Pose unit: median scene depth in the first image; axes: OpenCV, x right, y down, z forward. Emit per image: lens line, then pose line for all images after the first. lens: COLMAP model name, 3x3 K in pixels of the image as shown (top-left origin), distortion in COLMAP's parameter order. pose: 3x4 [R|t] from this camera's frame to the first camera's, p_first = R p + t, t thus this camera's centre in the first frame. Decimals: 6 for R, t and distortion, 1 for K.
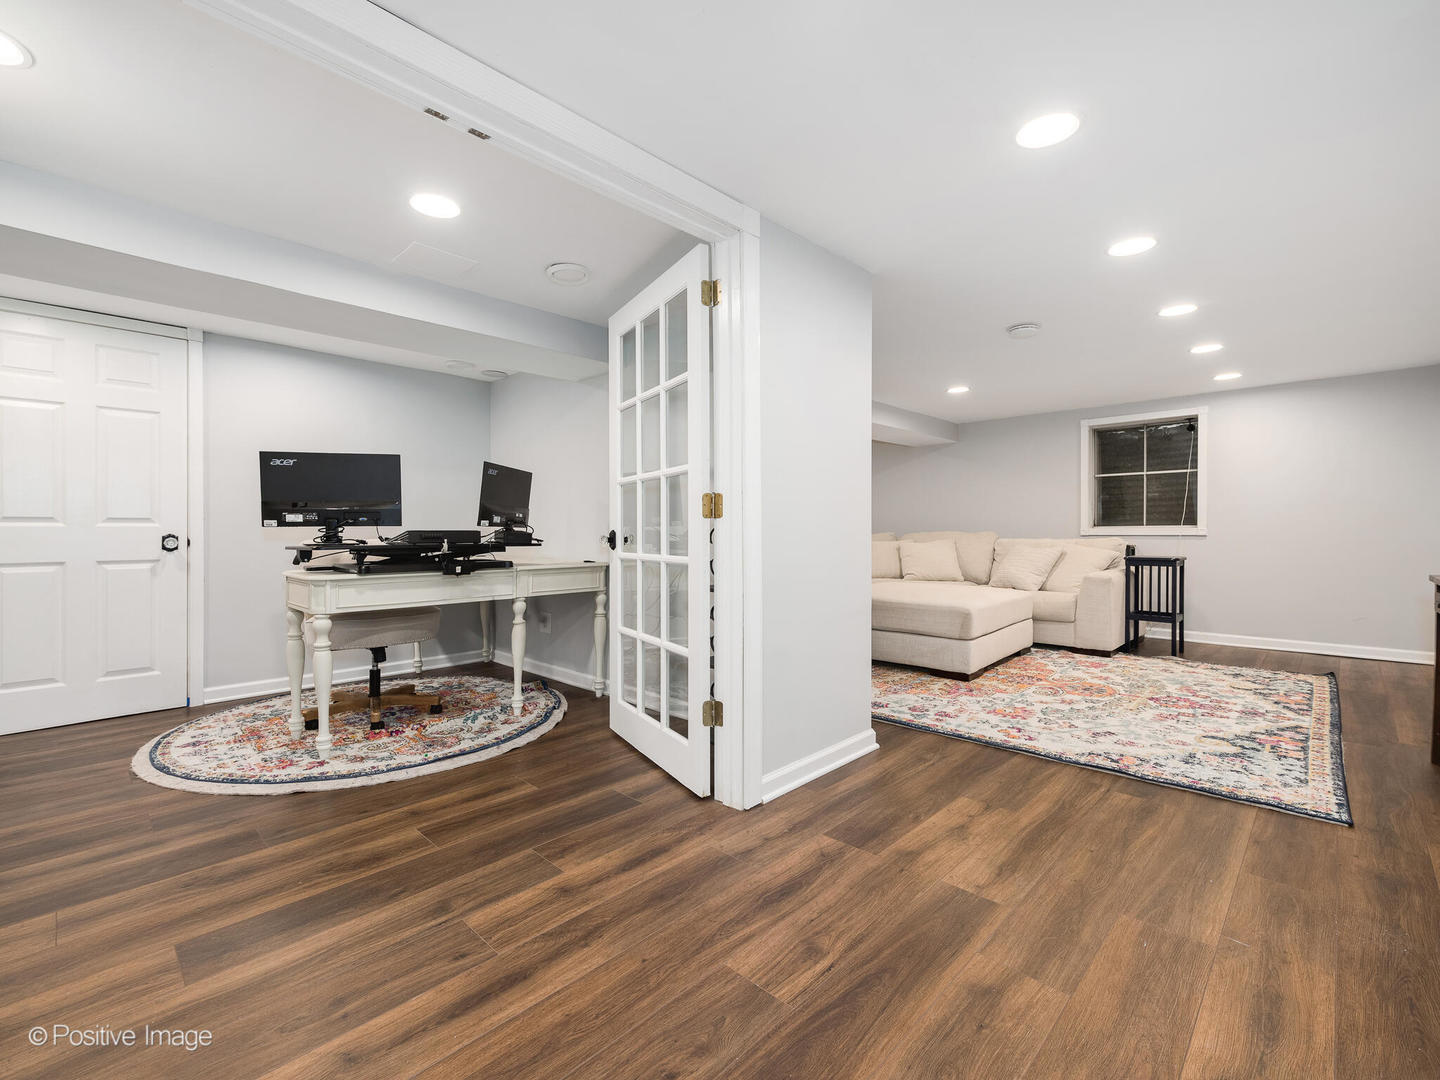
lens RADIAL K [[629.0, 0, 717.0], [0, 629.0, 546.4], [0, 0, 1]] dist [0.004078, 0.000058]
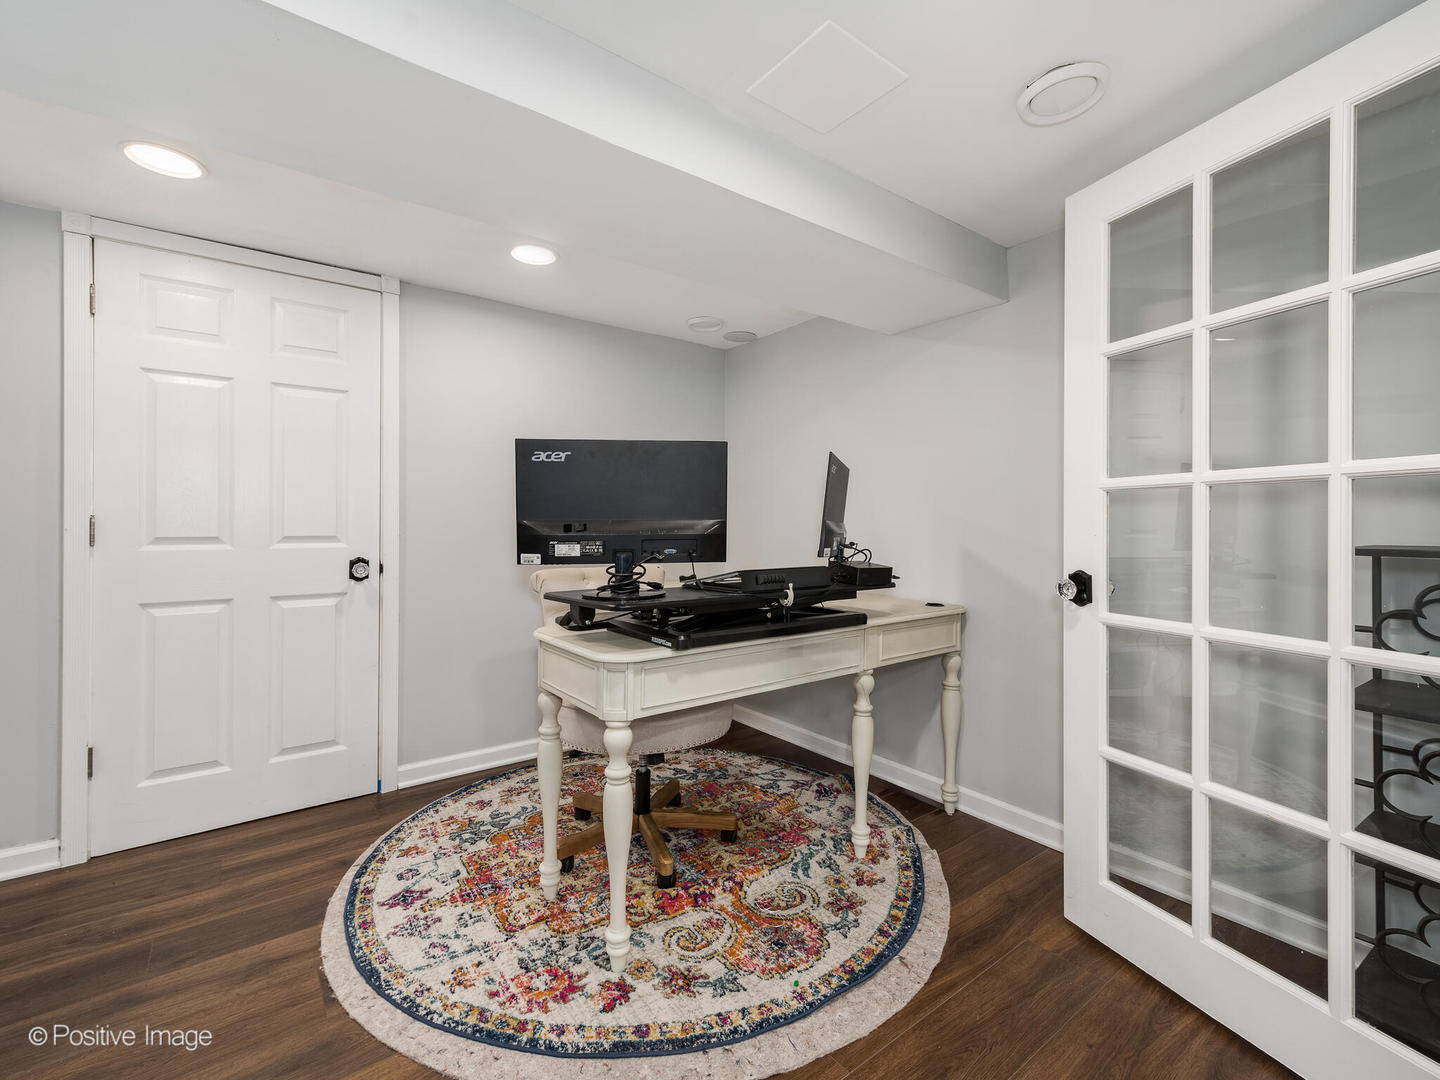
lens RADIAL K [[640.7, 0, 733.5], [0, 640.7, 543.4], [0, 0, 1]] dist [0.009116, -0.000481]
pose [[0.989107, 0.008402, -0.146956, -0.397855], [-0.007930, 0.999961, 0.003800, -0.051238], [0.146982, -0.002593, 0.989136, 0.396042]]
